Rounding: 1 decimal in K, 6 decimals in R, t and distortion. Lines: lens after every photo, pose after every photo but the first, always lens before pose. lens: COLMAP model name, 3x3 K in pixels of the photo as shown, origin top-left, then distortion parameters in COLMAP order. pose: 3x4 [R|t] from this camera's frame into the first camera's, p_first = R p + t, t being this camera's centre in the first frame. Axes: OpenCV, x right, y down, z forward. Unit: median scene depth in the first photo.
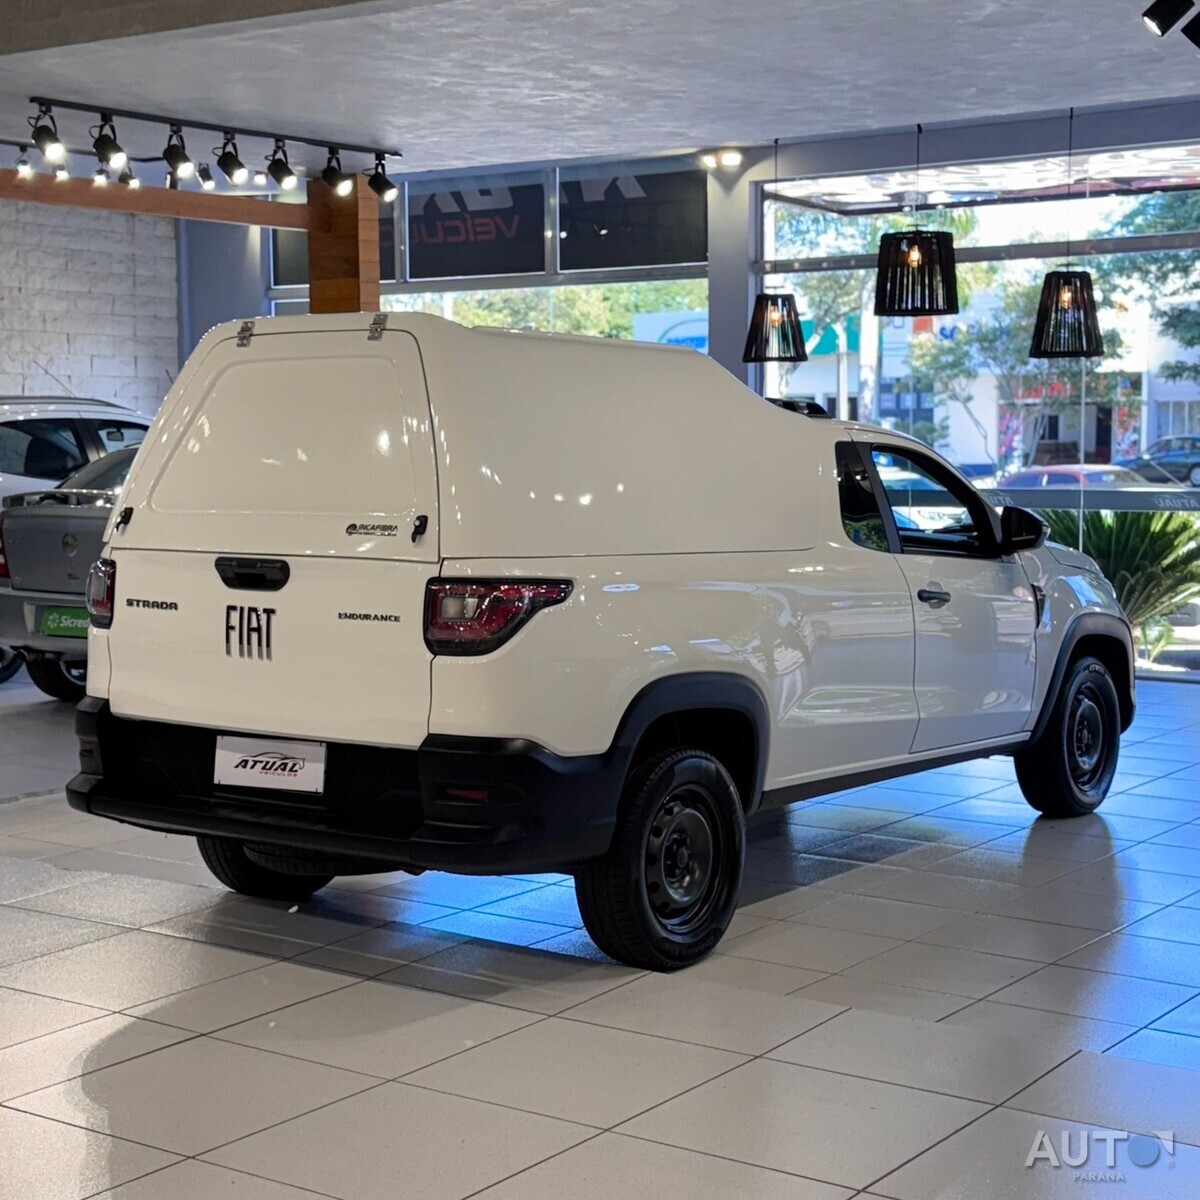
lens RADIAL K [[2124.1, 0, 600.0], [0, 2124.1, 600.0], [0, 0, 1]] dist [0.429165, -0.019231]
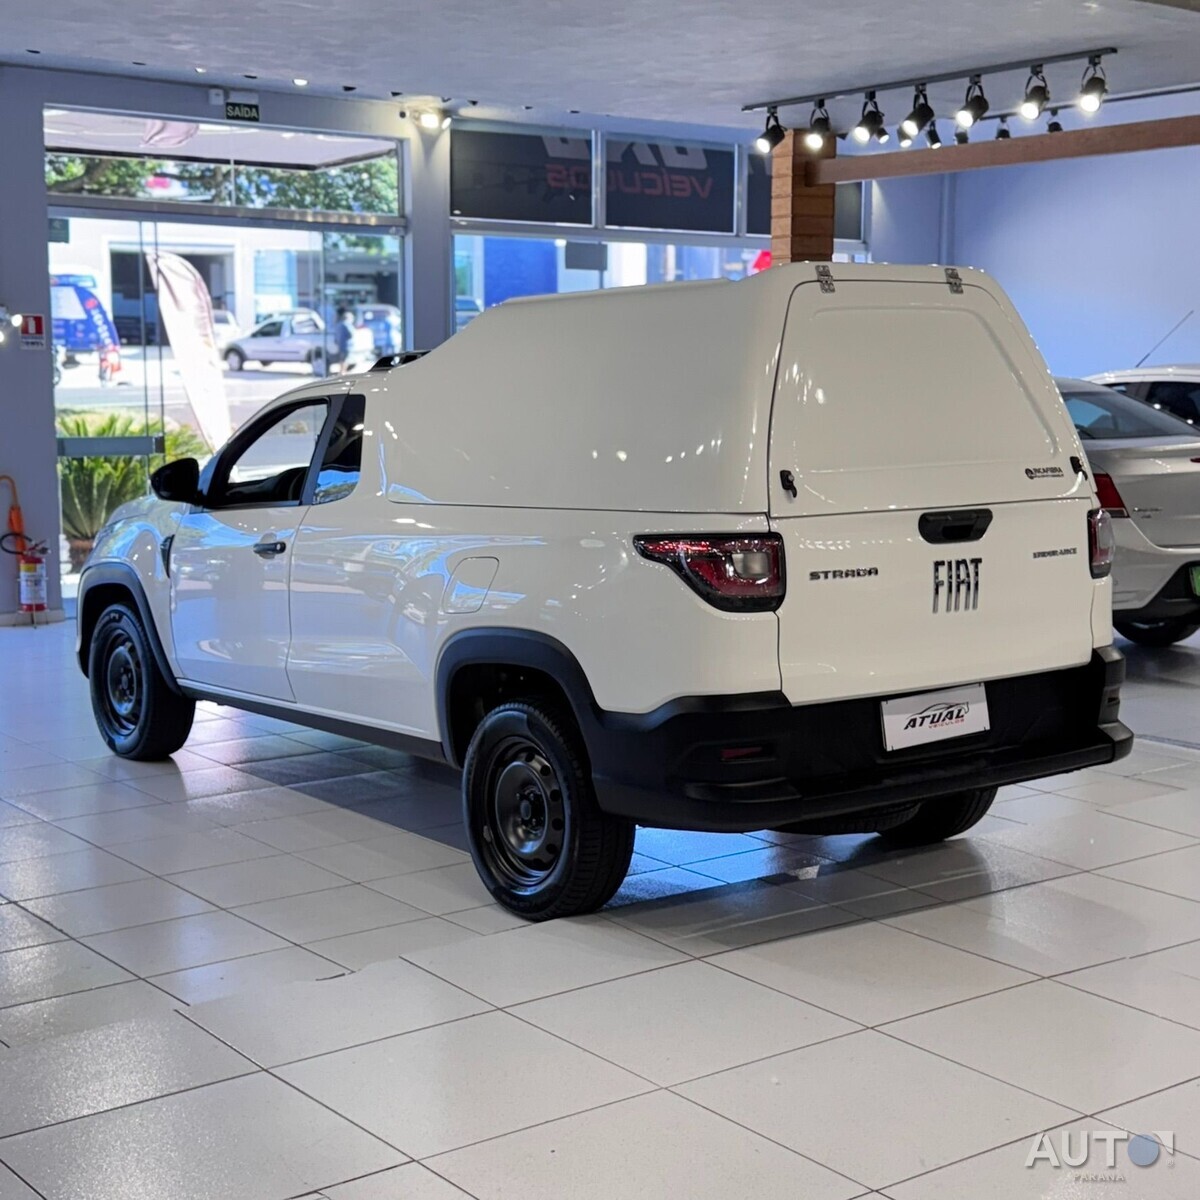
lens RADIAL K [[1928.0, 0, 598.8], [0, 1928.0, 540.0], [0, 0, 1]] dist [-0.844452, 9.667143]
pose [[0.288356, -0.075814, 0.954517, -0.918767], [0.083977, 0.995022, 0.053662, -0.058557], [-0.953834, 0.064684, 0.293288, 0.788225]]
